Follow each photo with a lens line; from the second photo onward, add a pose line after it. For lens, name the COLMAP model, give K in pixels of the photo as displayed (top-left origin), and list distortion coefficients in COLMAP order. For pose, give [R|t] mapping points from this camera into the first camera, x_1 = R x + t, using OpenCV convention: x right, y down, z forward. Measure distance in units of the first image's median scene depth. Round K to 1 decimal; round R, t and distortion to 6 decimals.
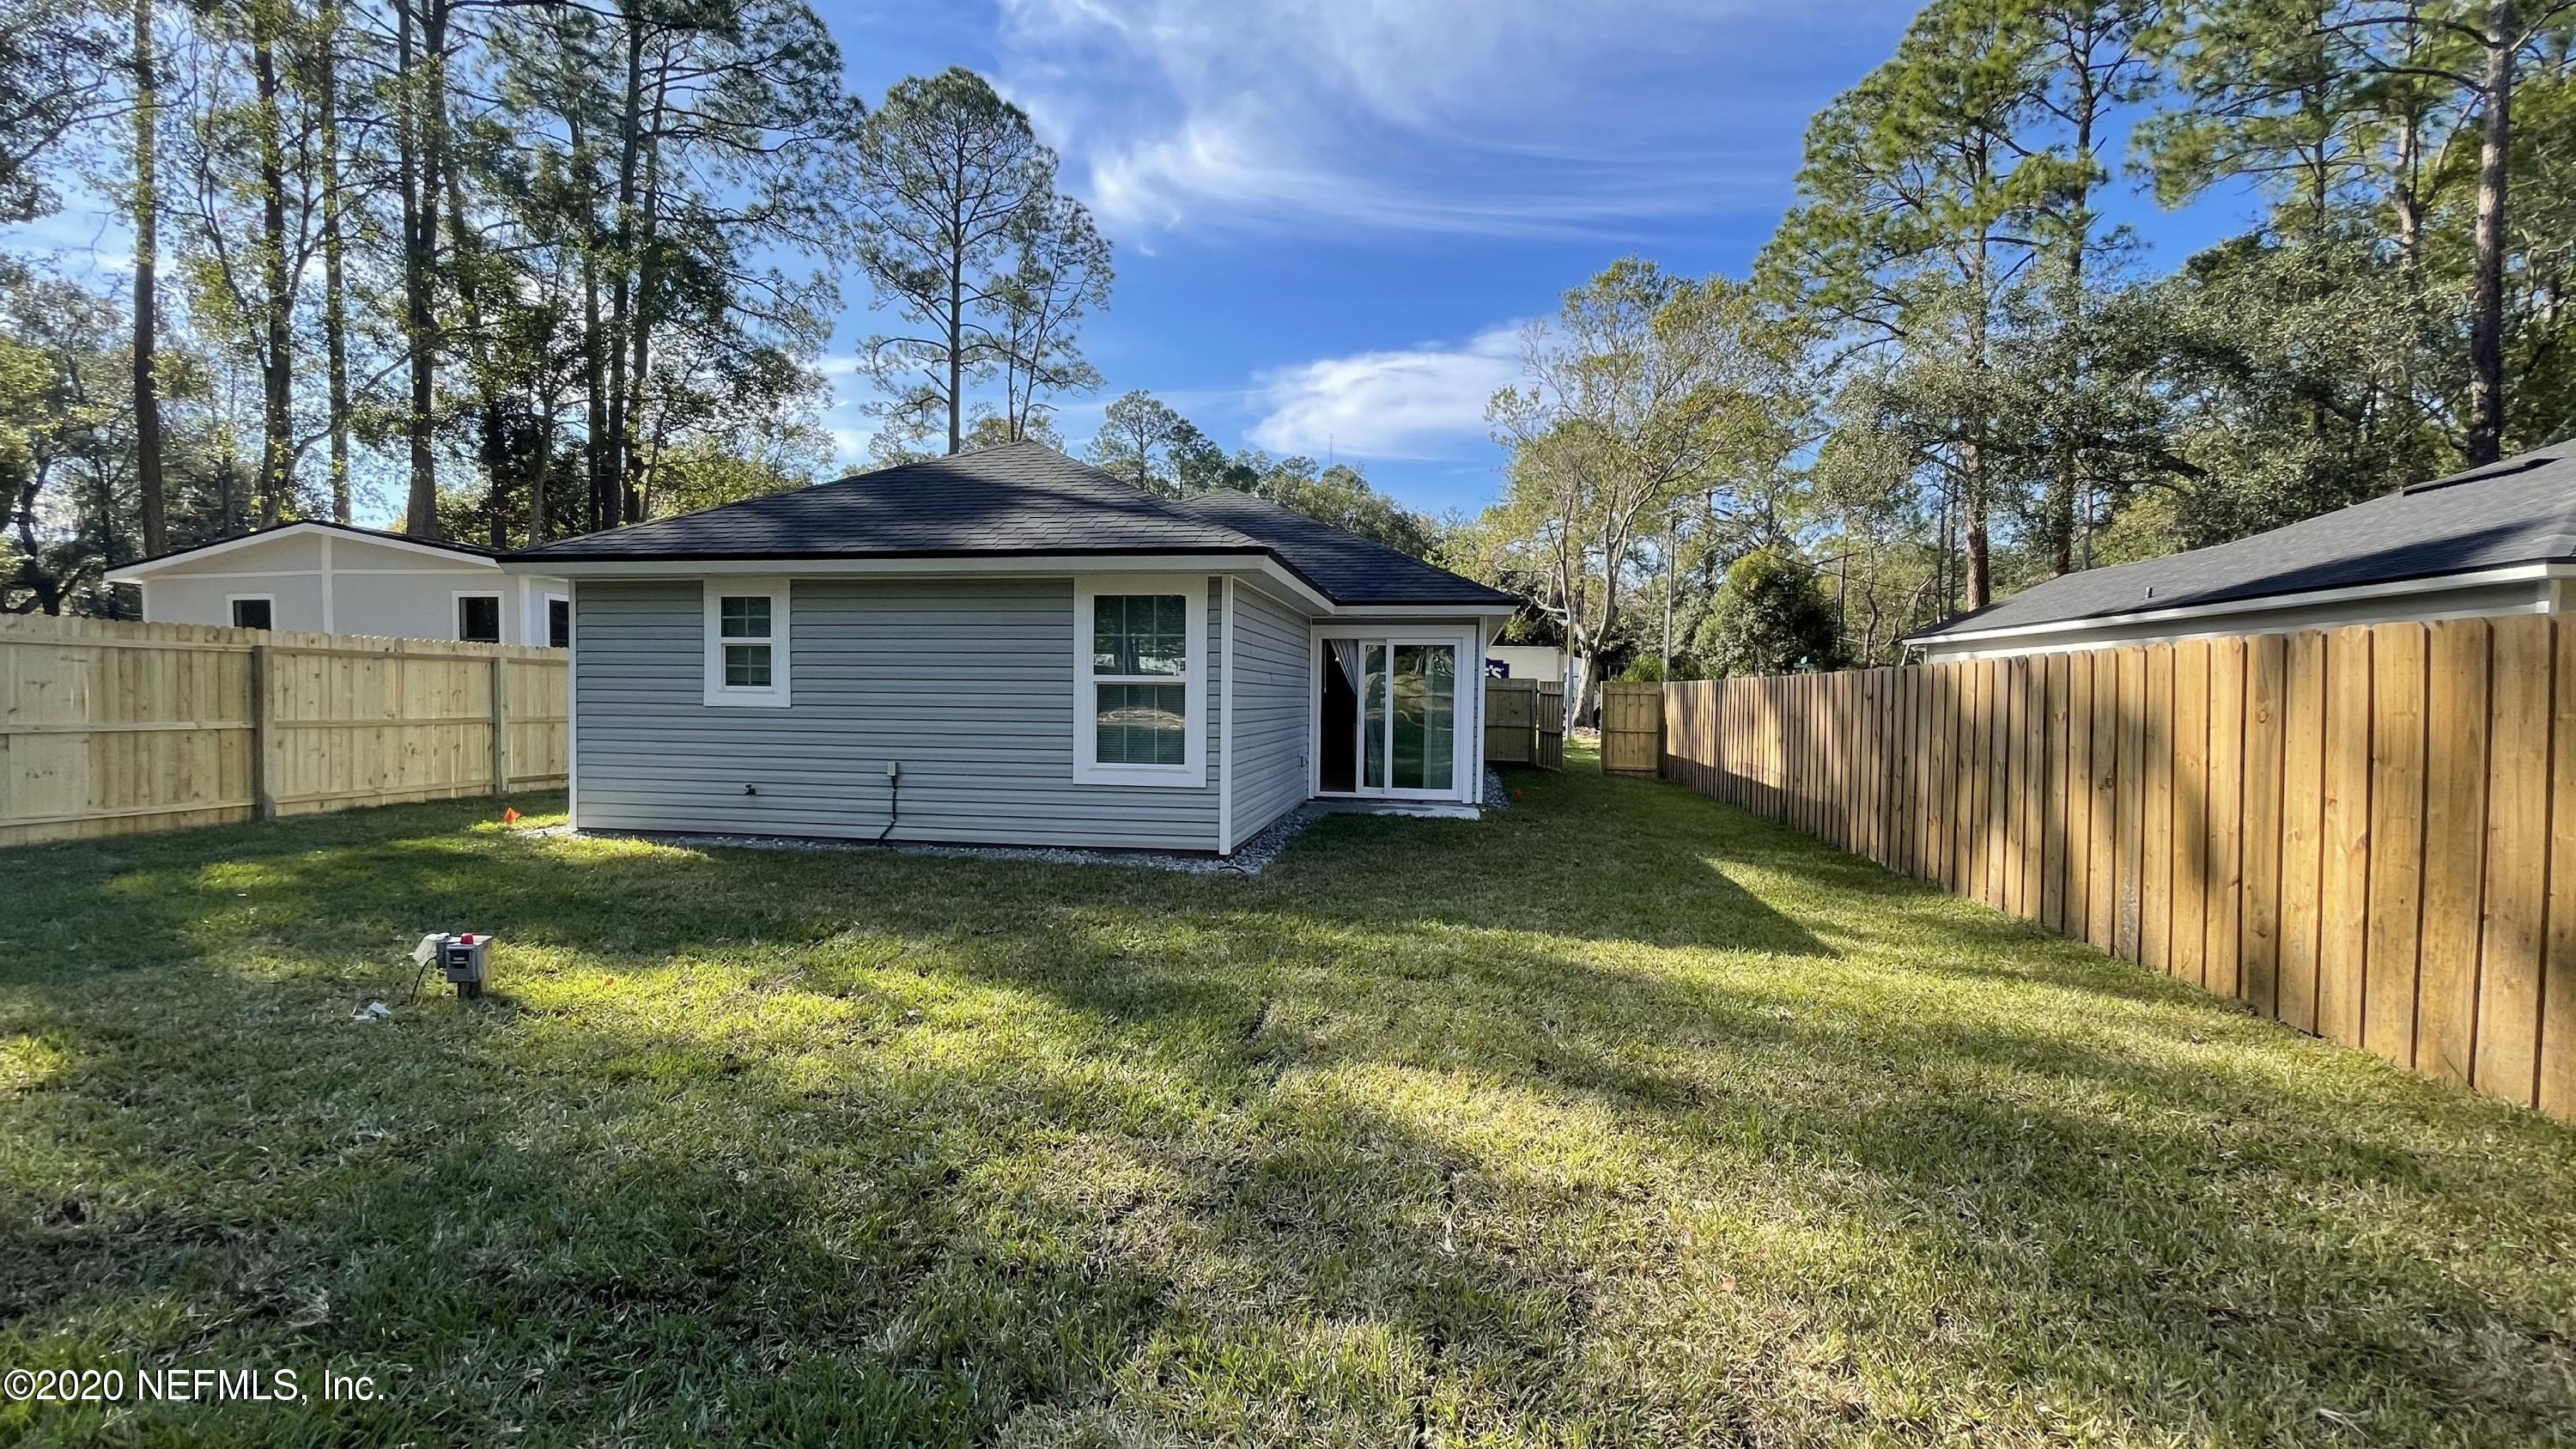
lens RADIAL K [[1034.9, 0, 1298.3], [0, 1034.9, 720.2], [0, 0, 1]] dist [-0.009045, 0.002737]
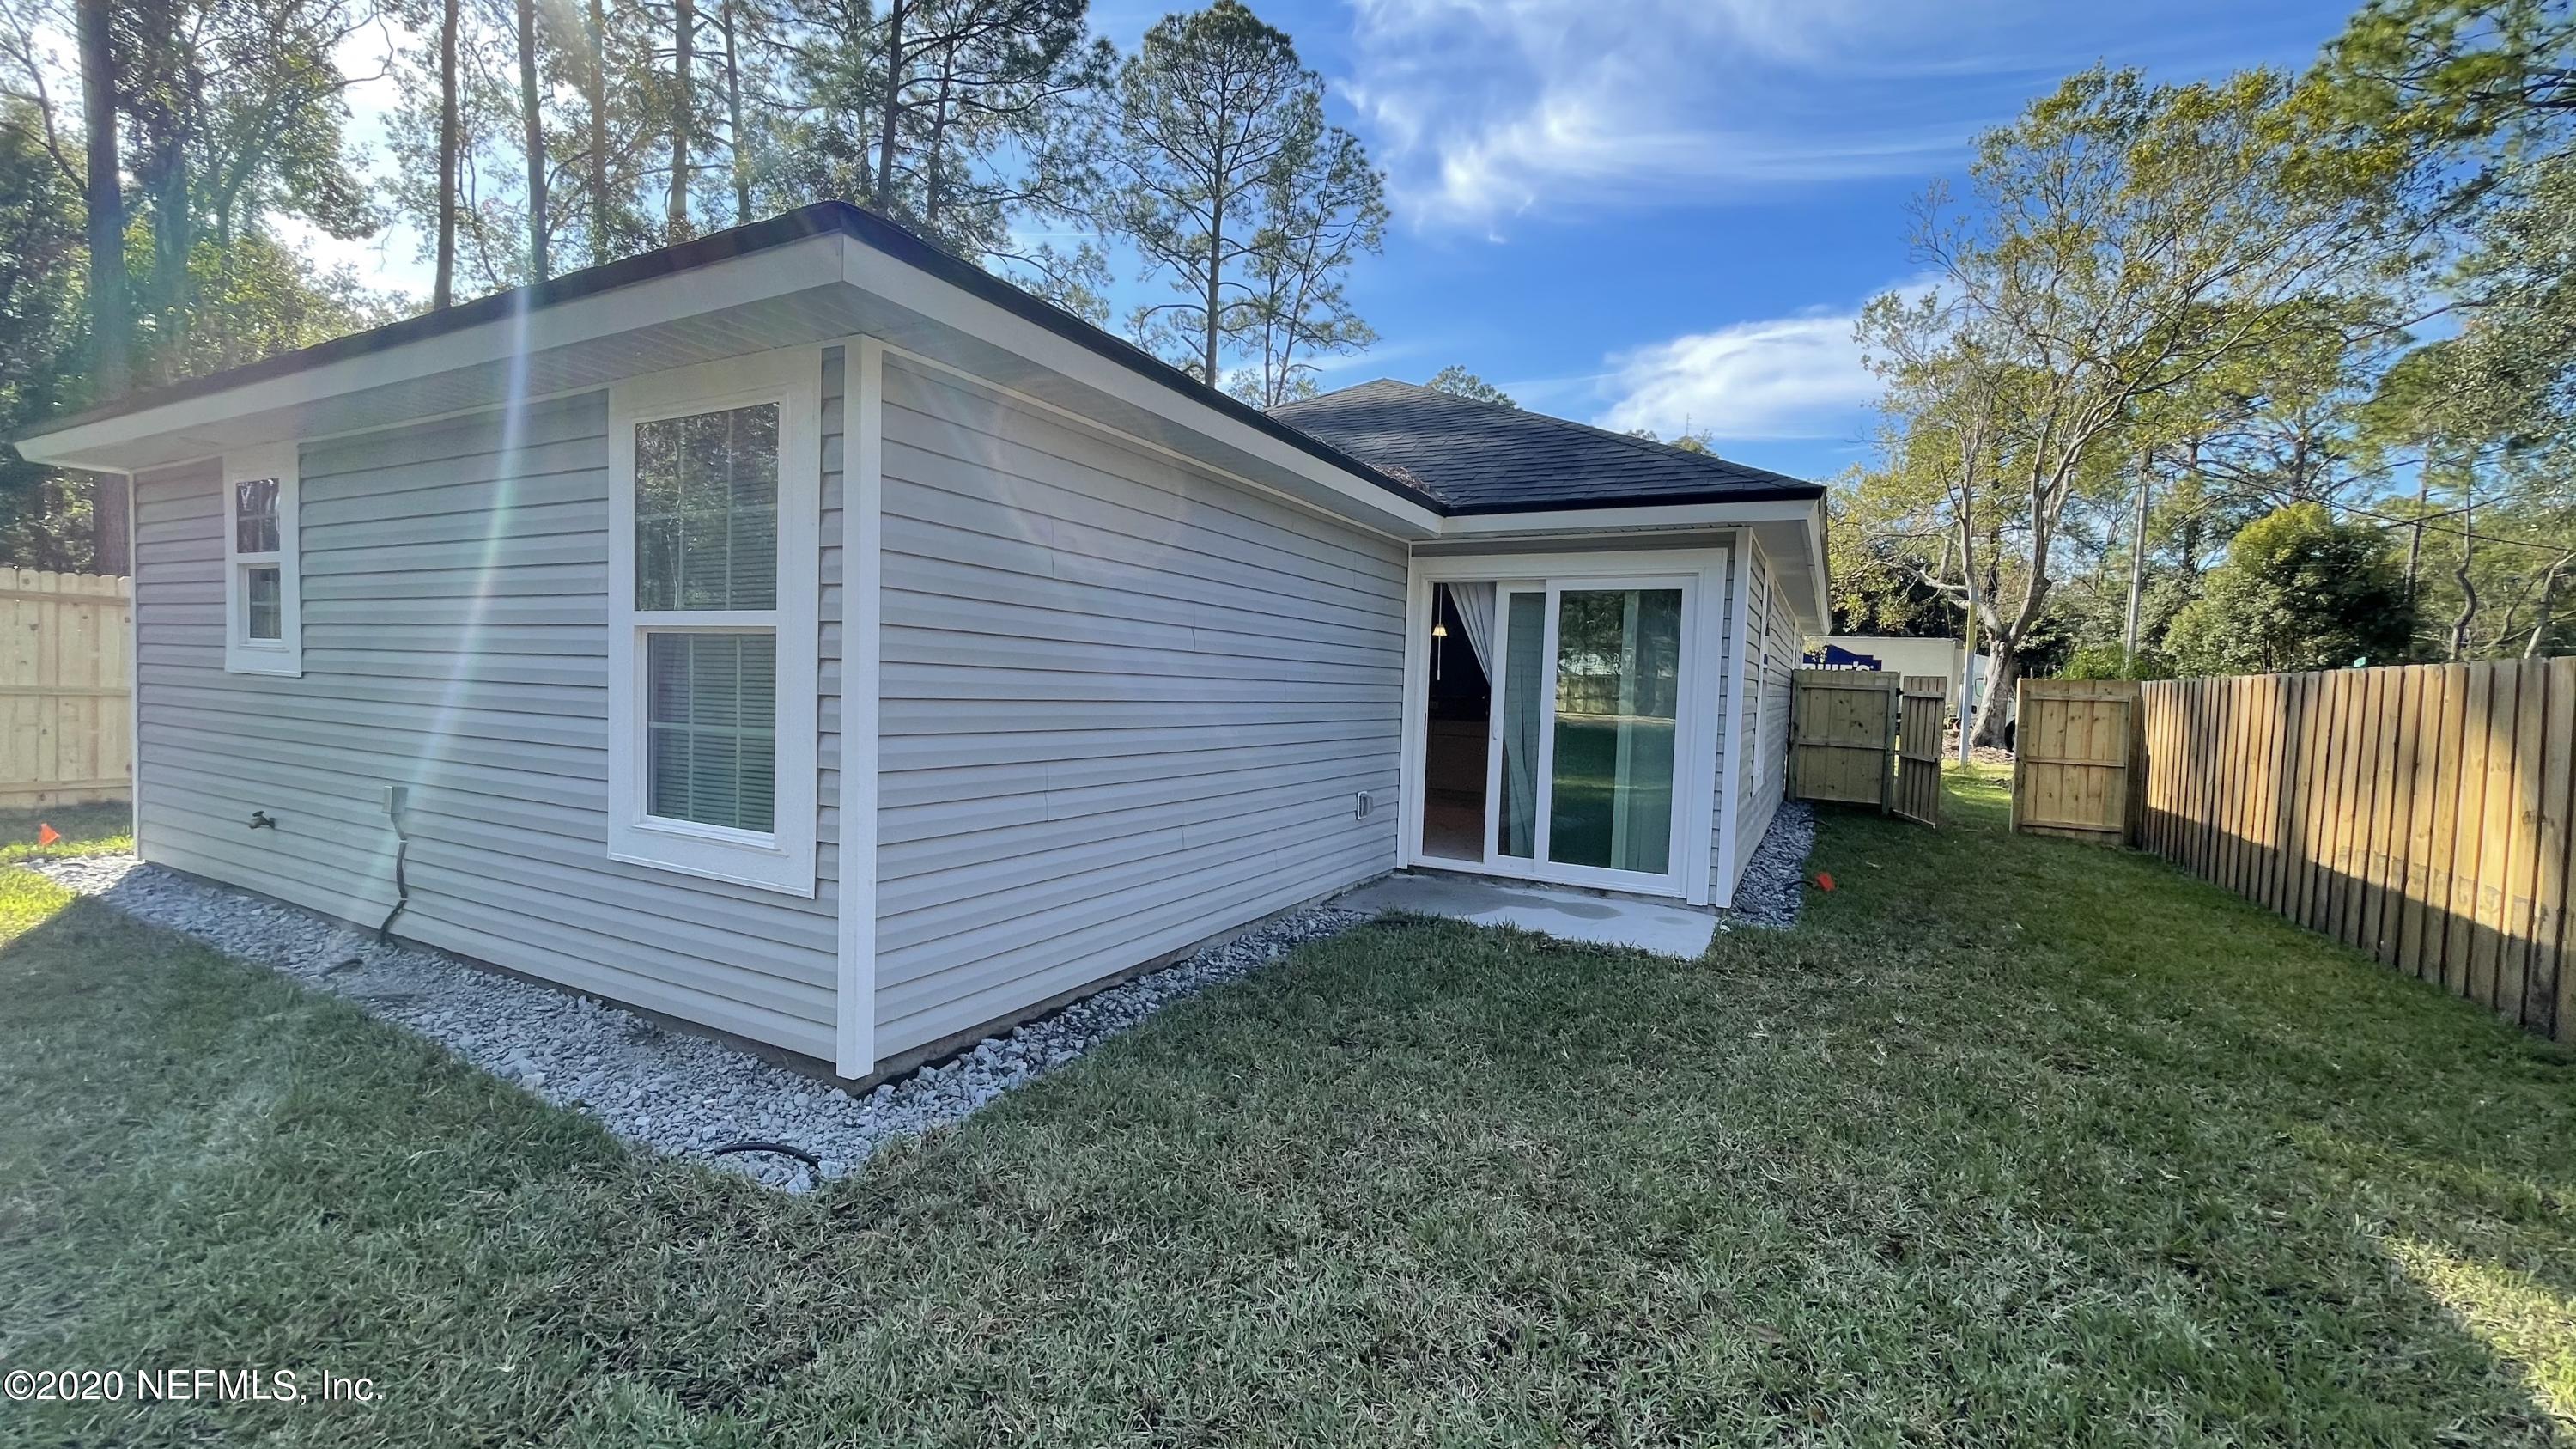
lens RADIAL K [[1034.9, 0, 1283.1], [0, 1034.9, 733.8], [0, 0, 1]] dist [-0.009045, 0.002737]
pose [[0.943641, 0.035756, -0.329034, 0.043123], [-0.030622, 0.999315, 0.020774, -0.002193], [0.329551, -0.009527, 0.944090, 0.143239]]
